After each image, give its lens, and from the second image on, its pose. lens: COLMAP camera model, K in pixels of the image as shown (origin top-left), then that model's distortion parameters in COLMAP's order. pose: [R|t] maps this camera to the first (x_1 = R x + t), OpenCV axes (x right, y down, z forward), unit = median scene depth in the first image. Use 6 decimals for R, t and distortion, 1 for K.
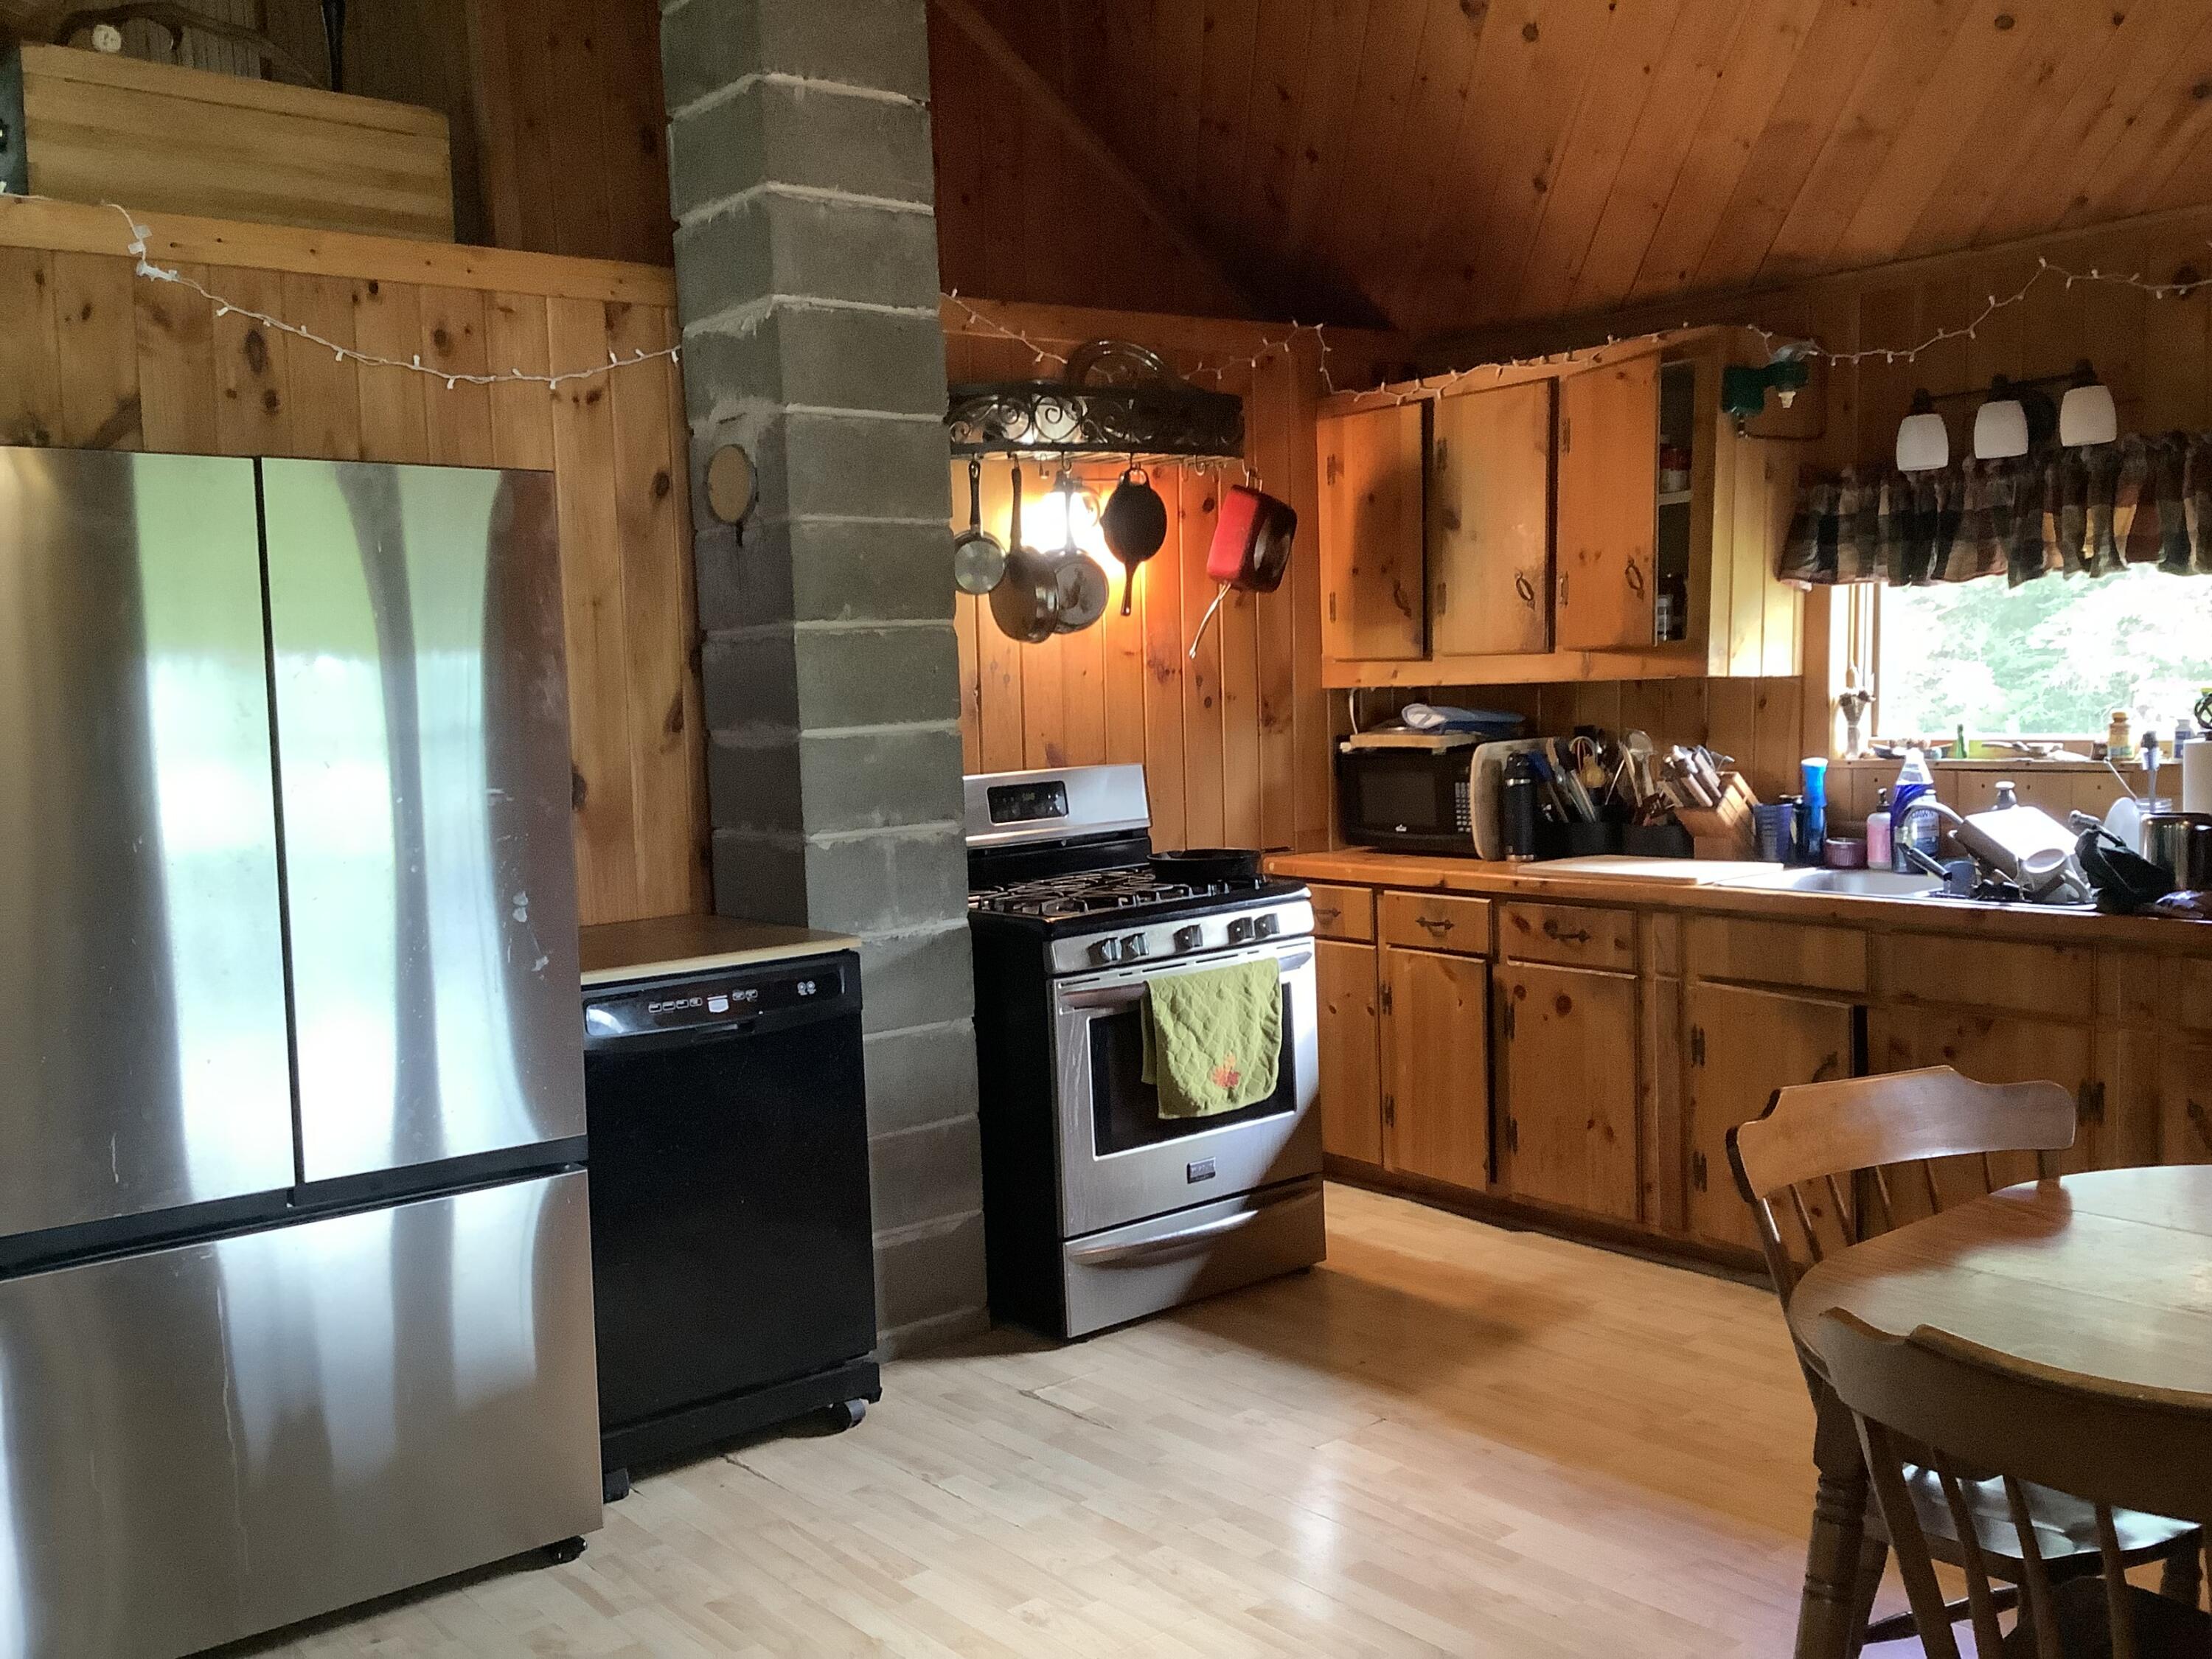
lens RADIAL K [[2000.2, 0, 1109.1], [0, 2000.2, 832.6], [0, 0, 1]] dist [0.065062, -0.045471]
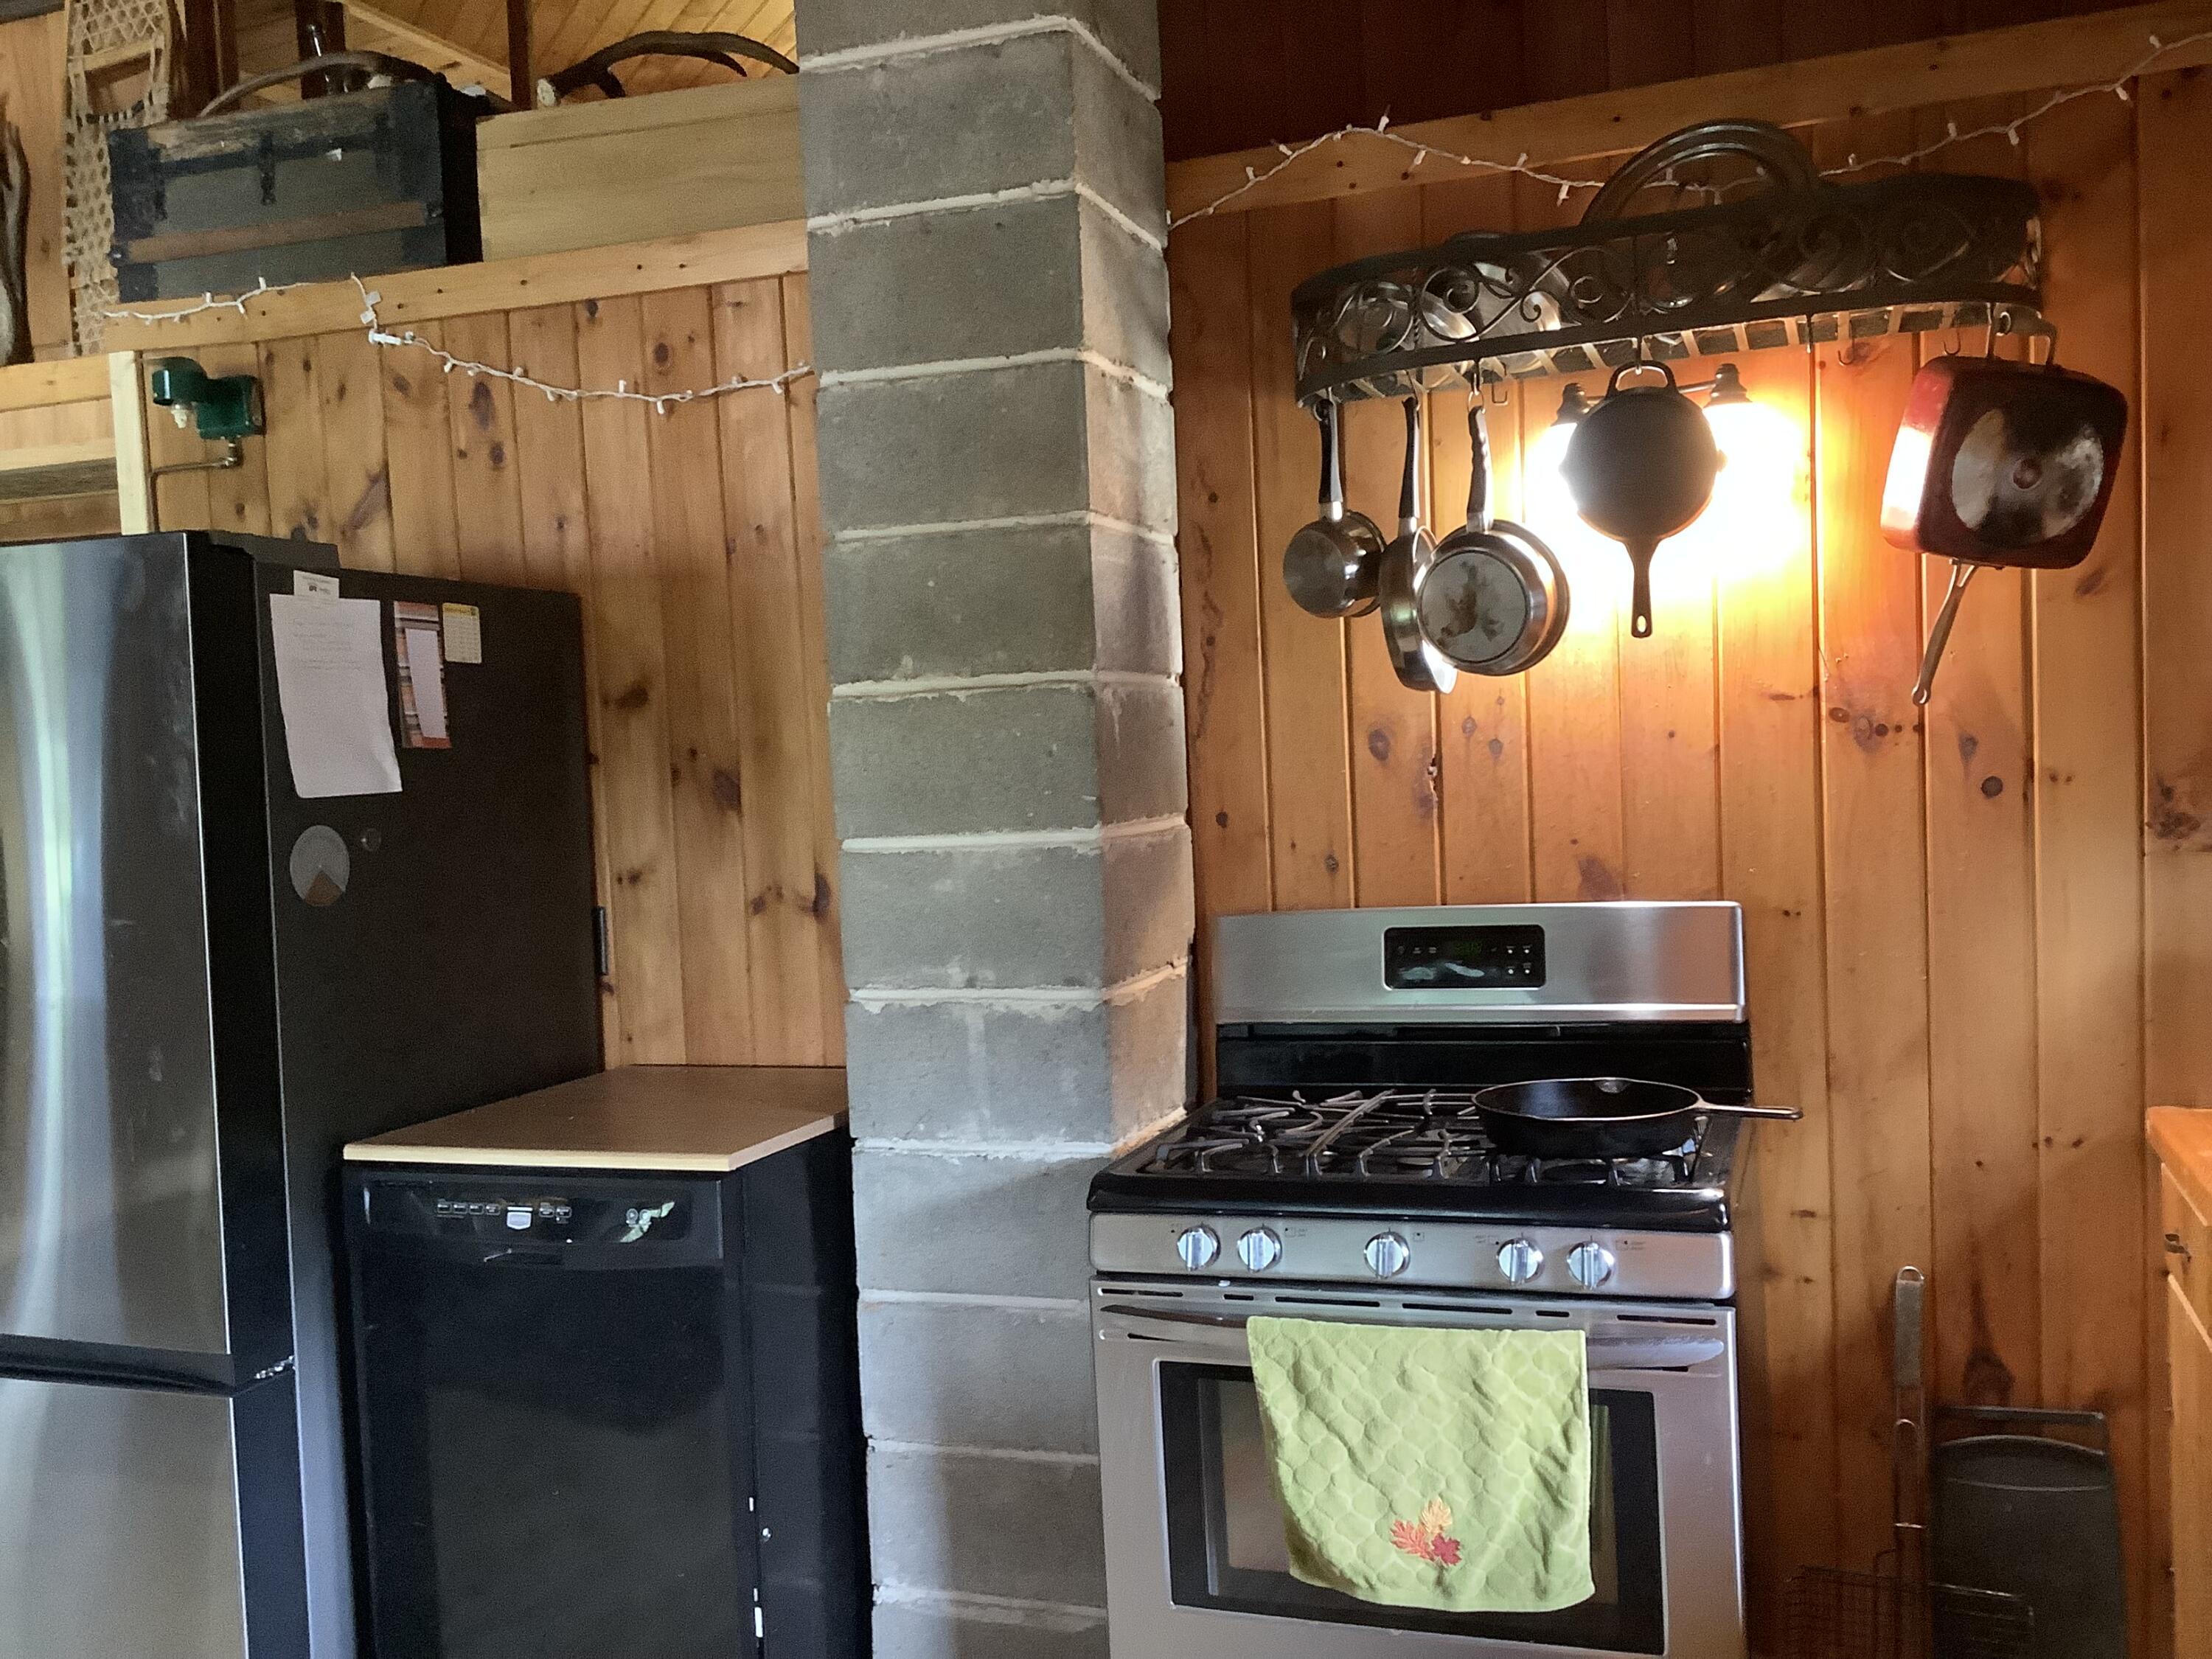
lens RADIAL K [[2000.2, 0, 1104.7], [0, 2000.2, 829.7], [0, 0, 1]] dist [0.065062, -0.045471]
pose [[0.529530, 0.054981, -0.846508, 0.472229], [-0.042742, 0.998359, 0.038107, -0.082765], [0.847214, 0.016003, 0.531011, 0.687984]]
